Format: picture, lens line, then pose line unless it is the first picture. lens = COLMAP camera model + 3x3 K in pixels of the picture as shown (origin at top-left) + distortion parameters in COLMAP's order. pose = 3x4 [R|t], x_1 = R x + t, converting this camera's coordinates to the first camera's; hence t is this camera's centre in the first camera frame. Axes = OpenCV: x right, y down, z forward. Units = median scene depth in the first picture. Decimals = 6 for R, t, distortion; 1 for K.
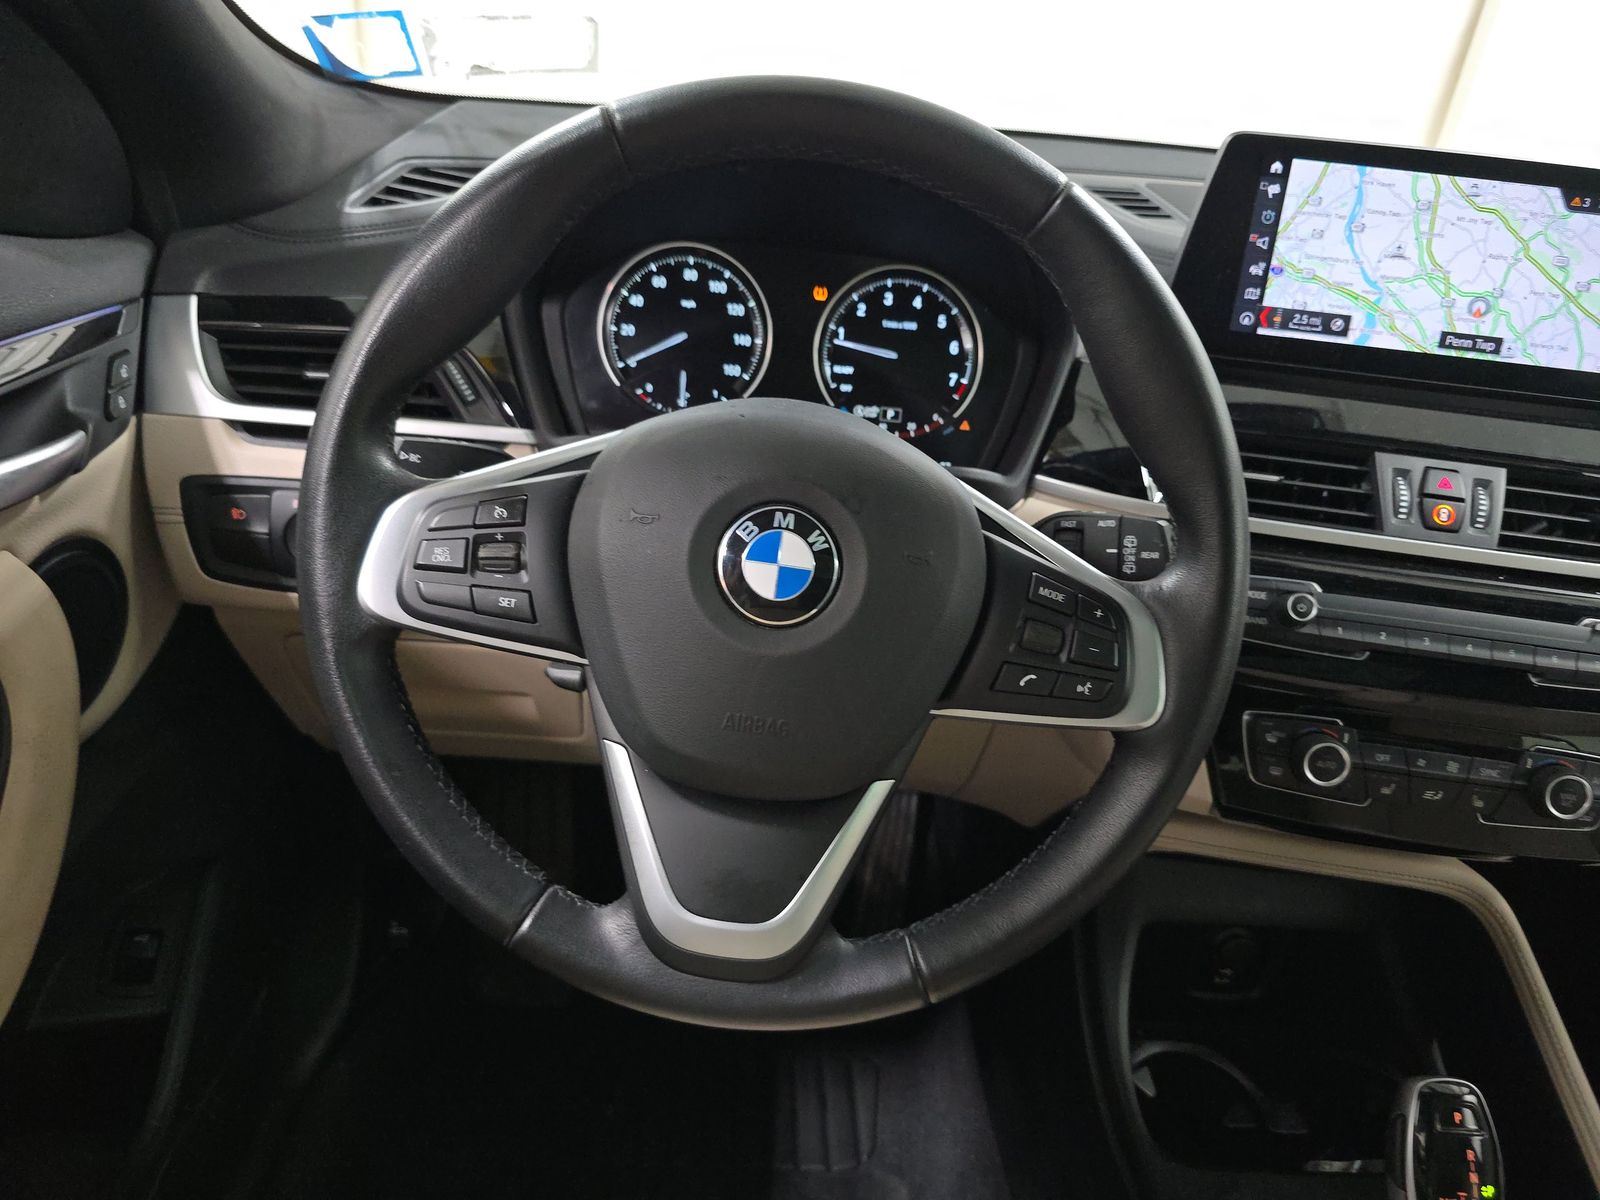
lens RADIAL K [[1078.9, 0, 800.0], [0, 1078.9, 600.0], [0, 0, 1]] dist [0.020855, -0.032716]
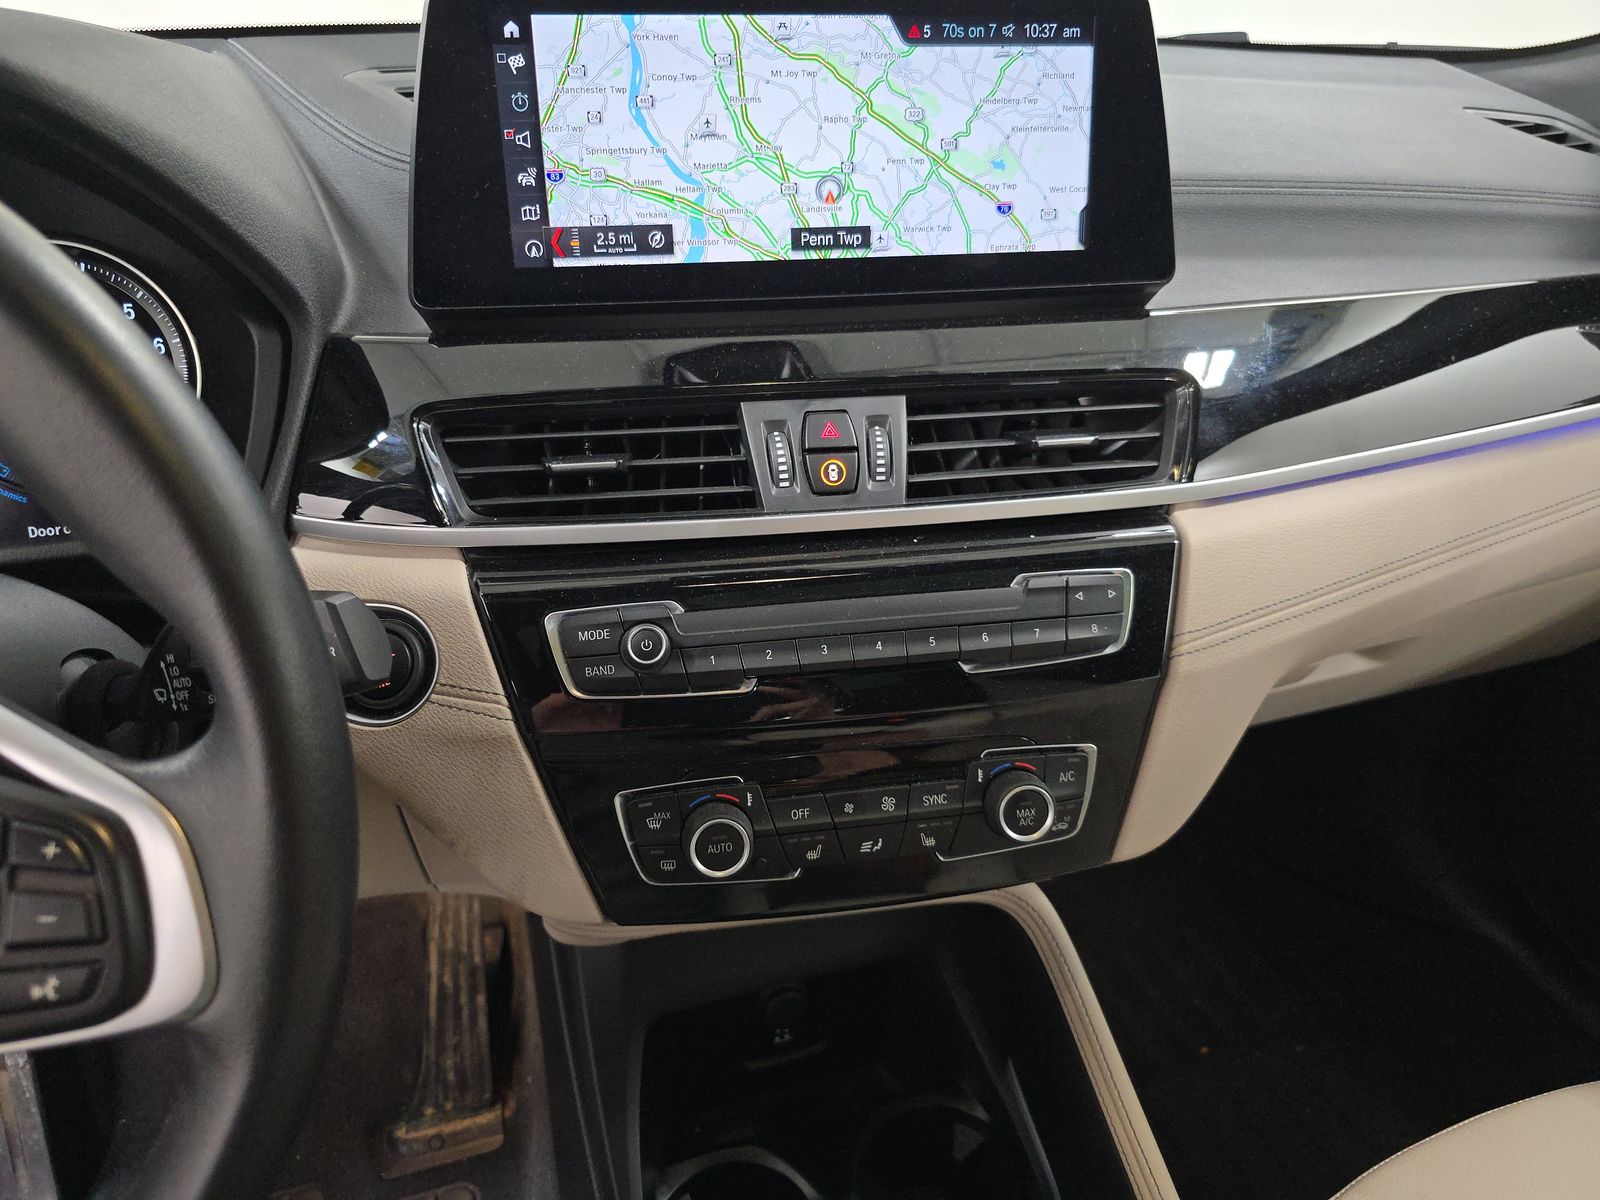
lens RADIAL K [[1095.1, 0, 800.0], [0, 1095.1, 600.0], [0, 0, 1]] dist [-0.012309, -0.001240]
pose [[0.955875, -0.210920, 0.204490, 0.392851], [0.197057, 0.976597, 0.086173, -0.061548], [-0.217880, -0.042074, 0.975068, 0.251259]]
